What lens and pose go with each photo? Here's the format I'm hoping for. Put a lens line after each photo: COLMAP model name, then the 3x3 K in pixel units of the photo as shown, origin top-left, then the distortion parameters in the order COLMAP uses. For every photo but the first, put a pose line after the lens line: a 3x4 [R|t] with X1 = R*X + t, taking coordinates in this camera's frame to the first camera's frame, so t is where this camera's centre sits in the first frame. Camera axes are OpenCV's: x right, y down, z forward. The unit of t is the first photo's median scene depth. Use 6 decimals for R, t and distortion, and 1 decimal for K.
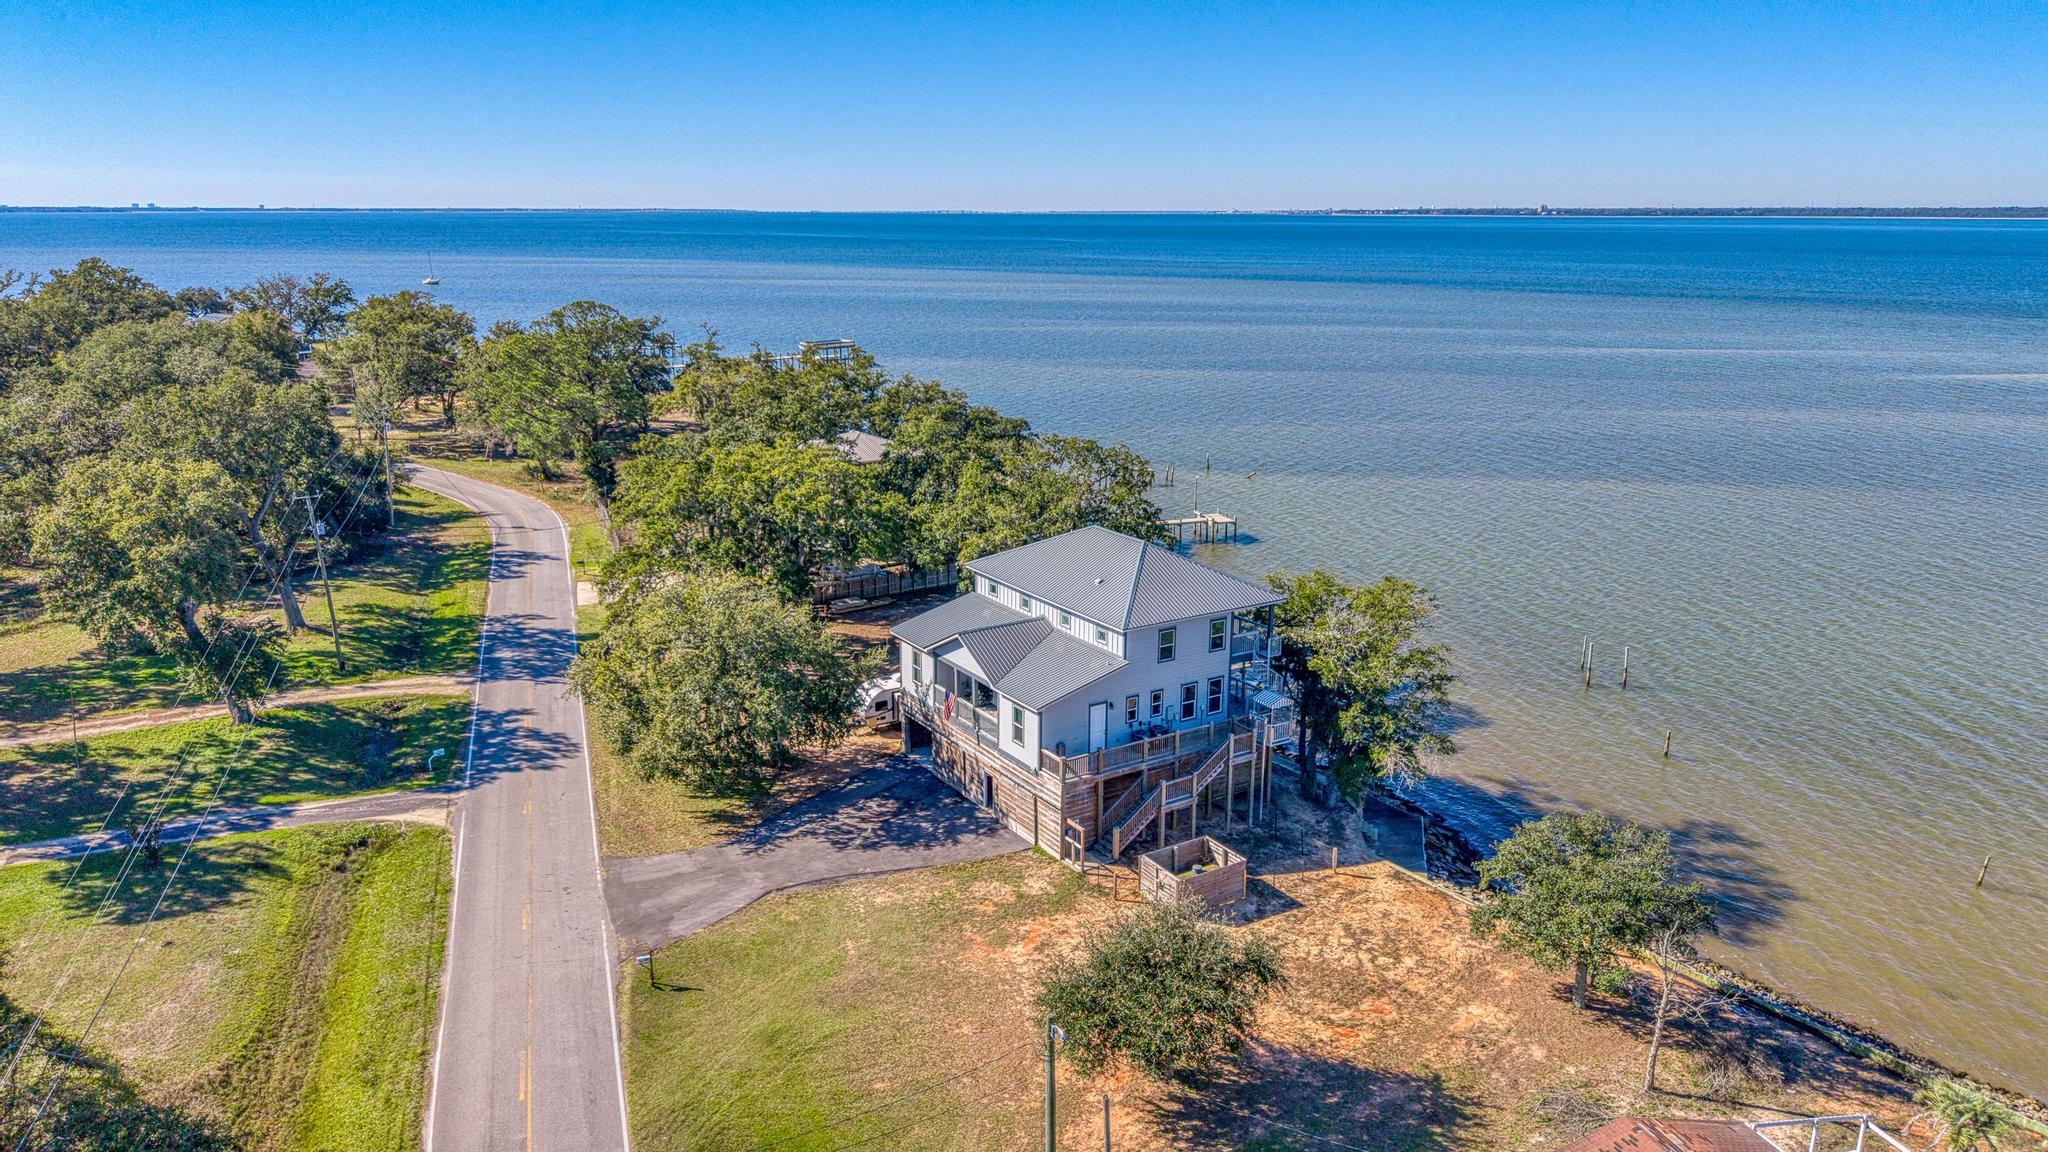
lens RADIAL K [[1386.4, 0, 1018.0], [0, 1386.4, 514.8], [0, 0, 1]] dist [0.028373, -0.031911]
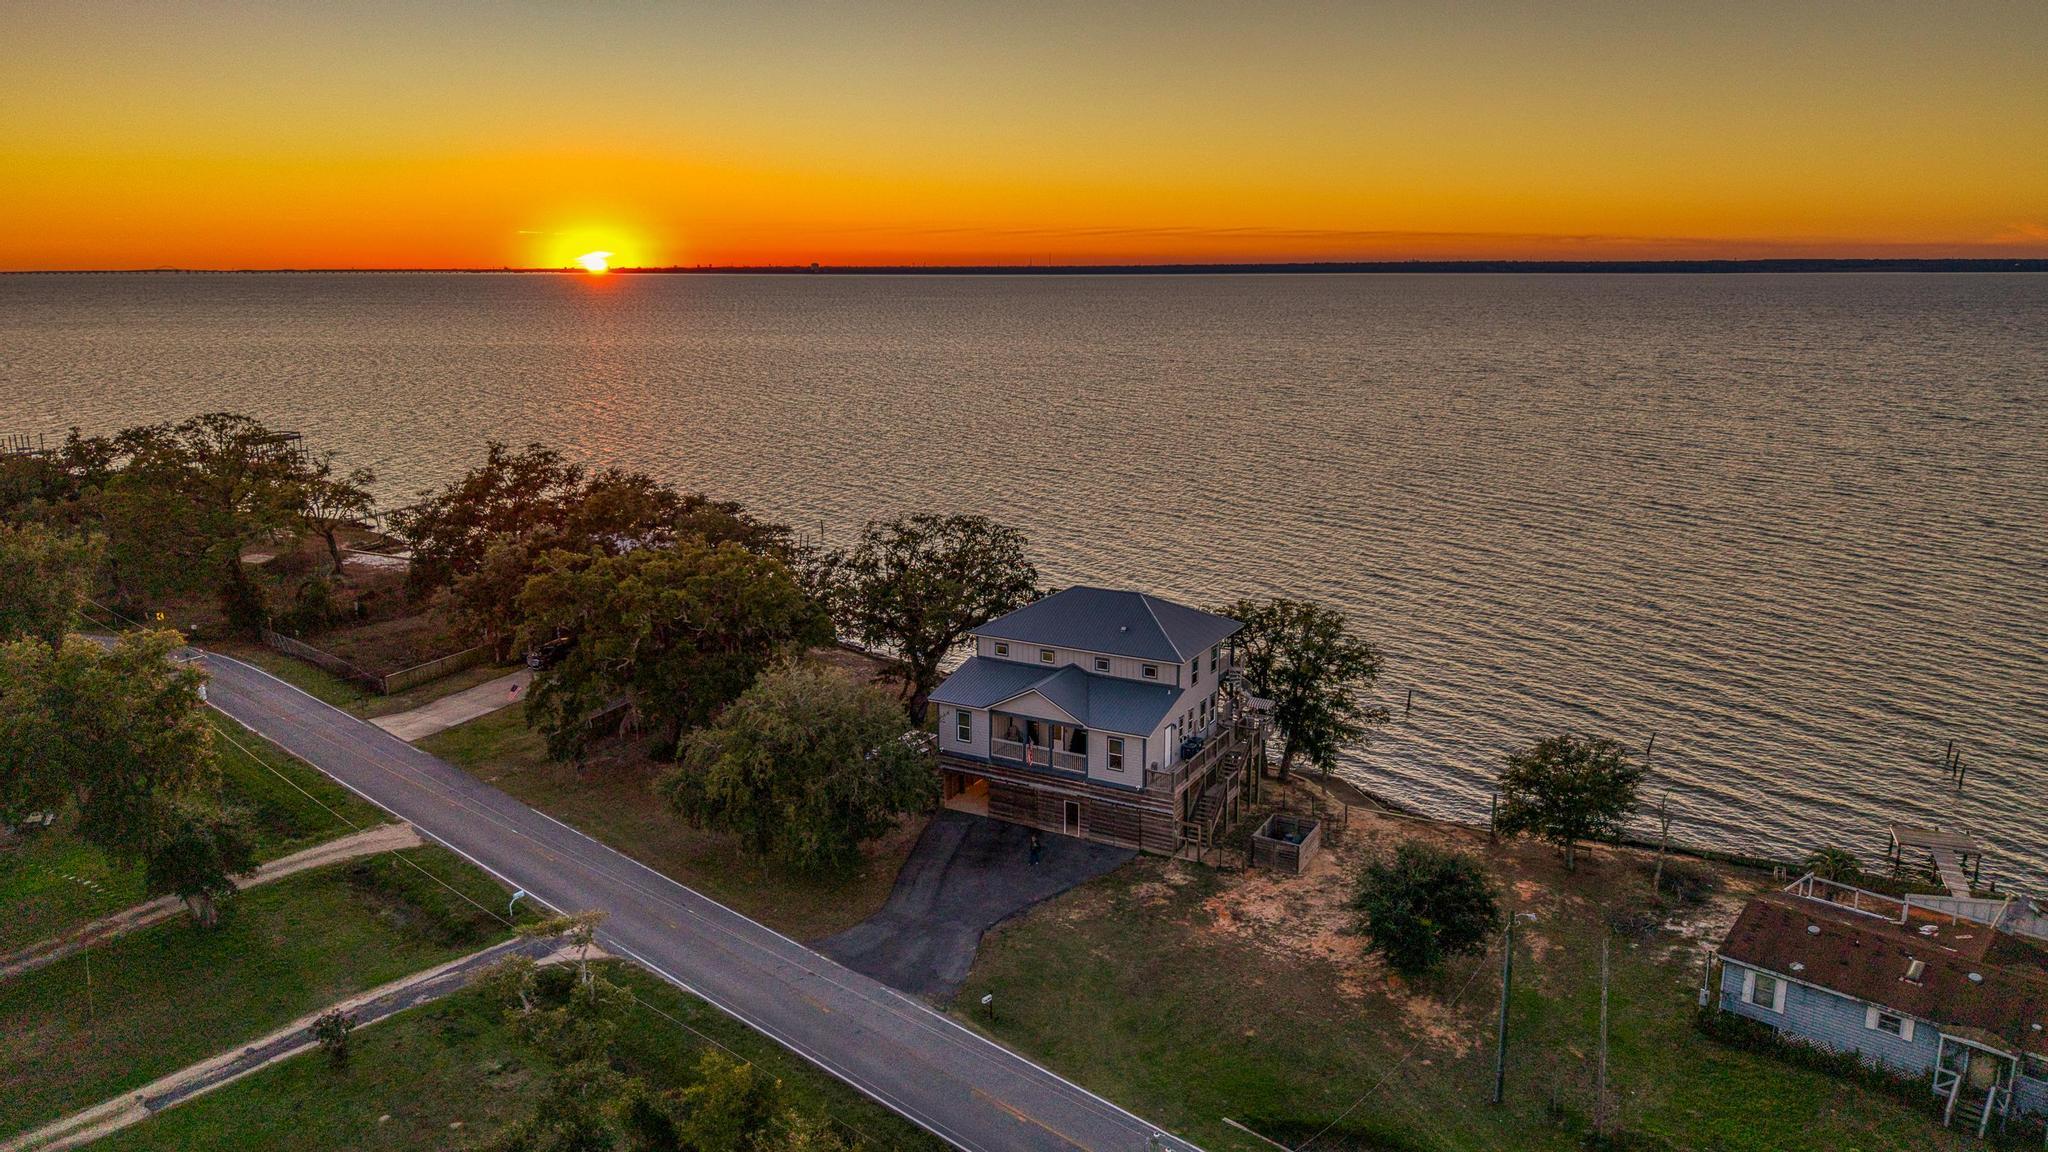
lens RADIAL K [[1386.4, 0, 1018.0], [0, 1386.4, 514.8], [0, 0, 1]] dist [0.028373, -0.031911]
pose [[0.879499, -0.087873, 0.467718, -0.622174], [0.106292, 0.994249, -0.013077, -0.048545], [-0.463879, 0.061215, 0.883781, -0.038320]]
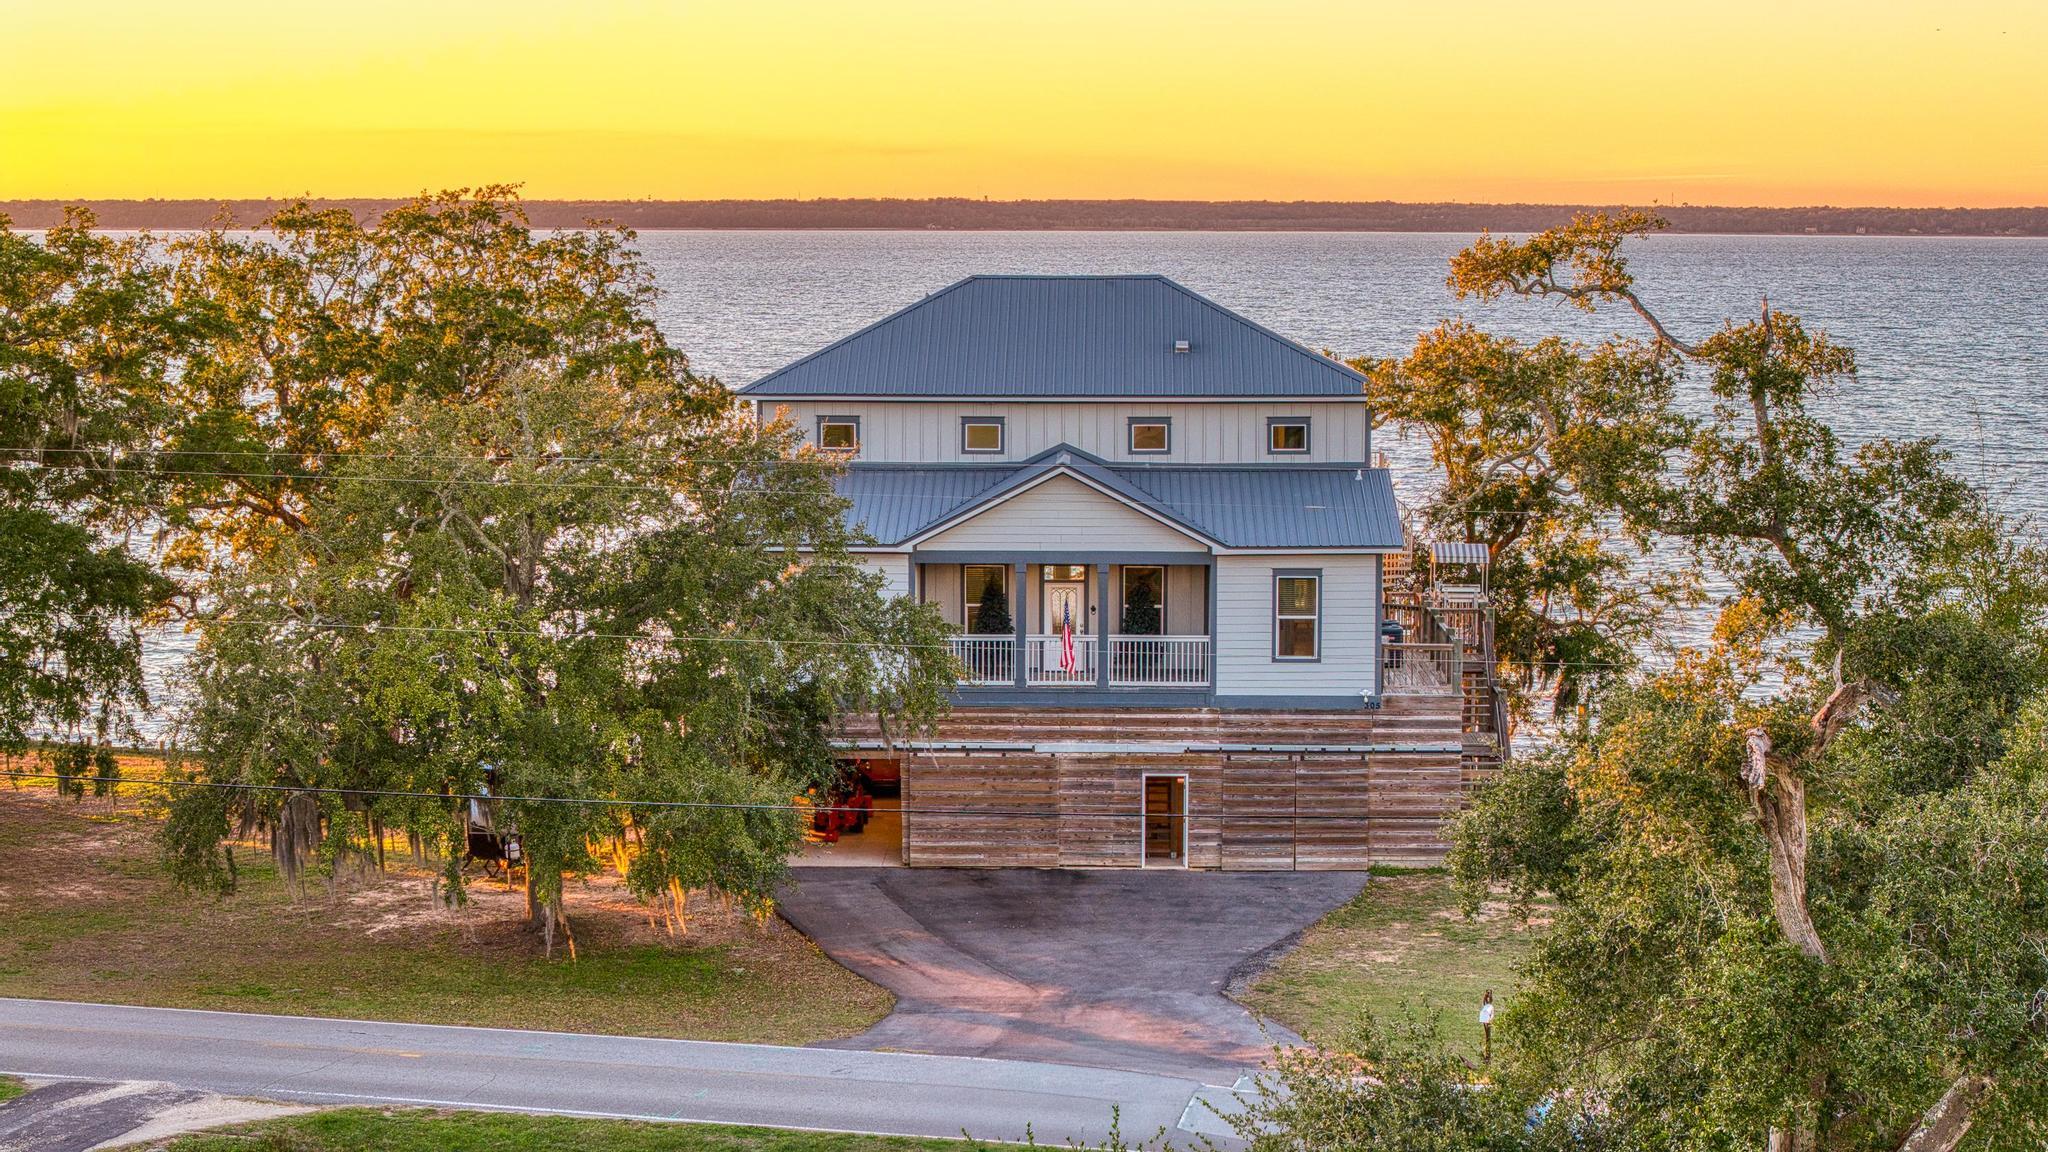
lens RADIAL K [[4196.0, 0, 874.2], [0, 4196.0, 577.5], [0, 0, 1]] dist [-0.499076, -0.075329]
pose [[0.586506, -0.071473, 0.806785, -1.178935], [0.173226, 0.984120, -0.038747, 0.168725], [-0.791204, 0.162481, 0.589573, 0.308780]]
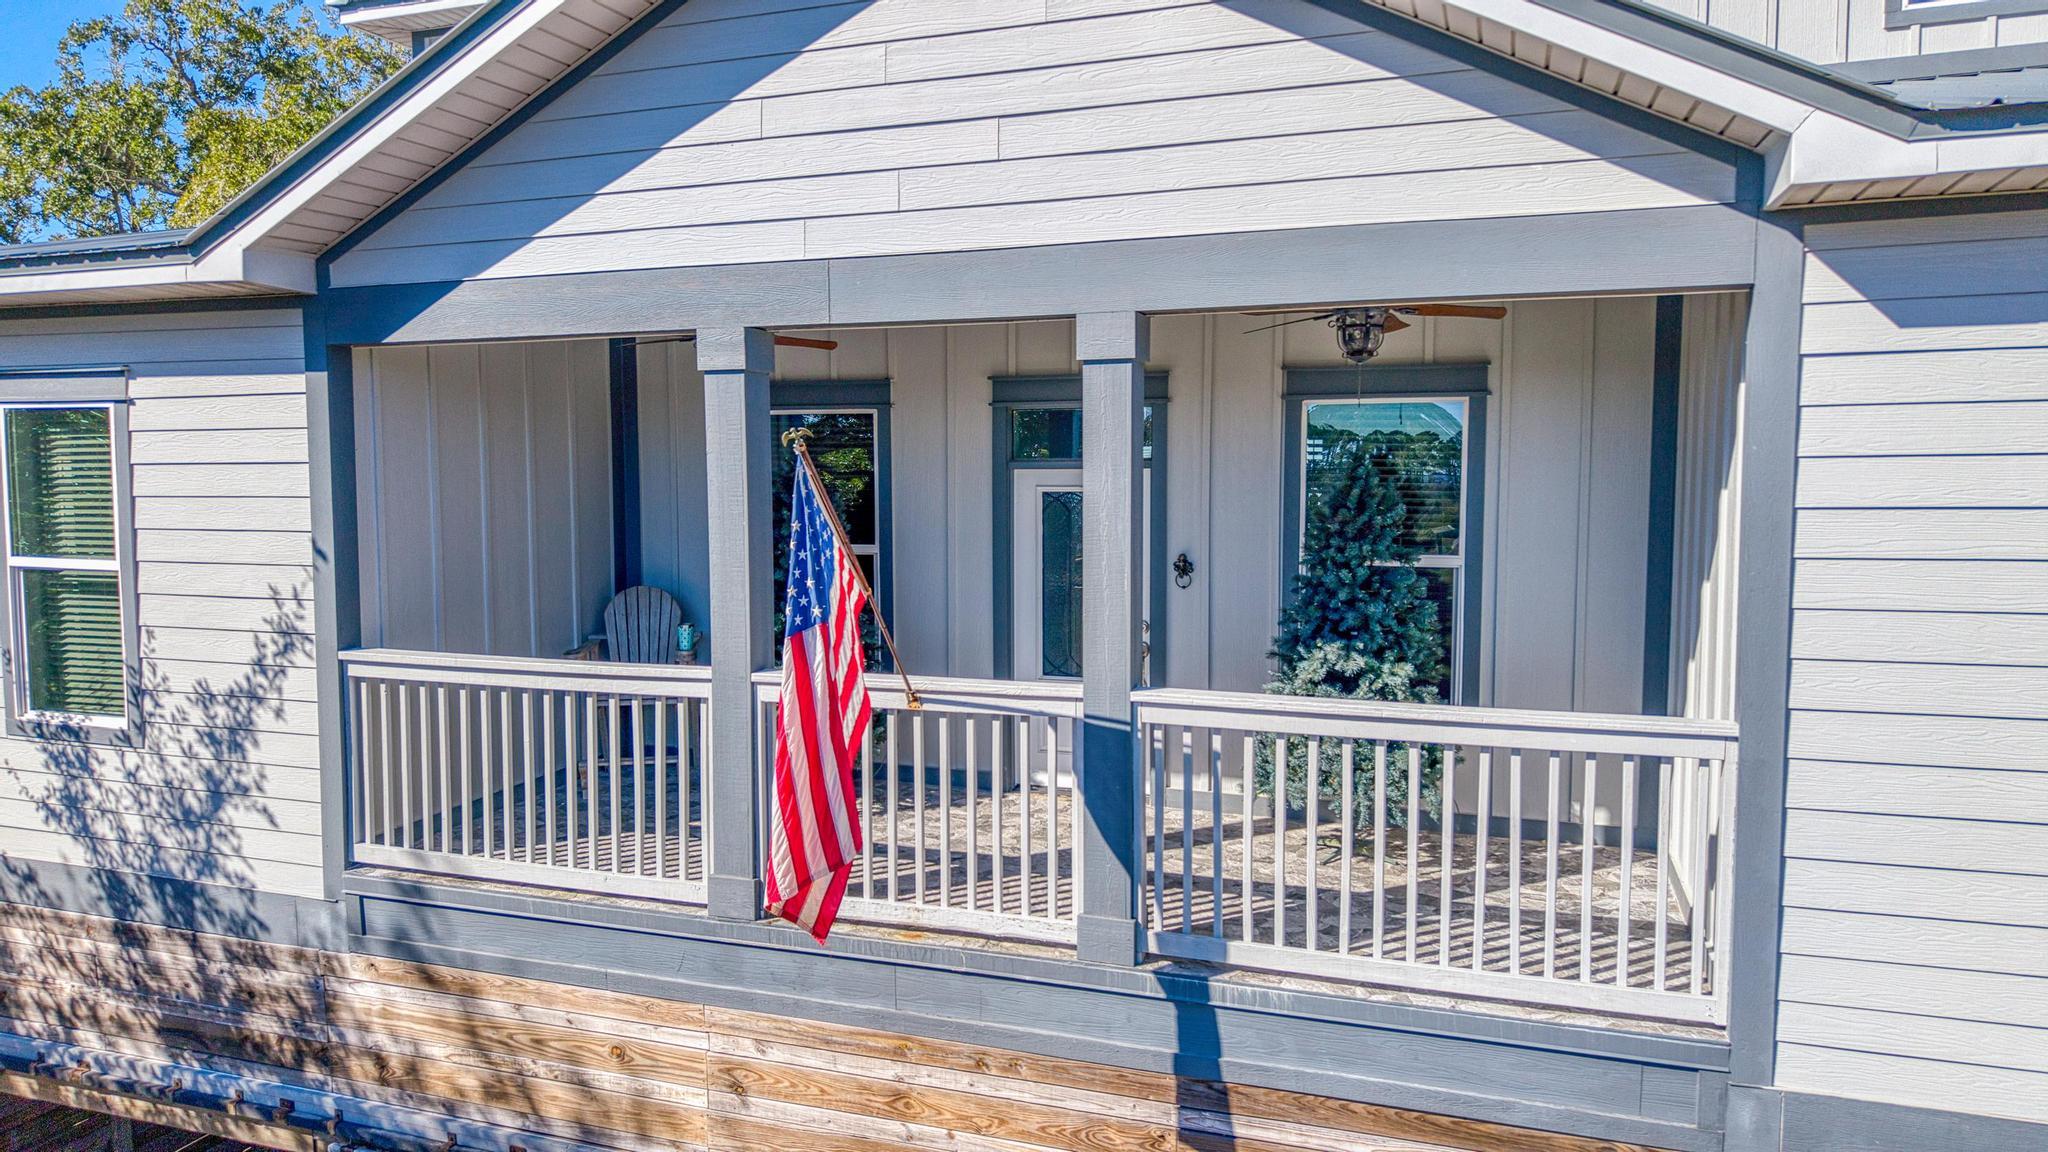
lens RADIAL K [[1368.6, 0, 1024.0], [0, 1368.6, 576.0], [0, 0, 1]] dist [0.012696, -0.019817]
pose [[0.790162, -0.047673, 0.611042, -0.089515], [0.135315, 0.985938, -0.098060, 0.147903], [-0.597775, 0.160166, 0.785501, 0.993743]]
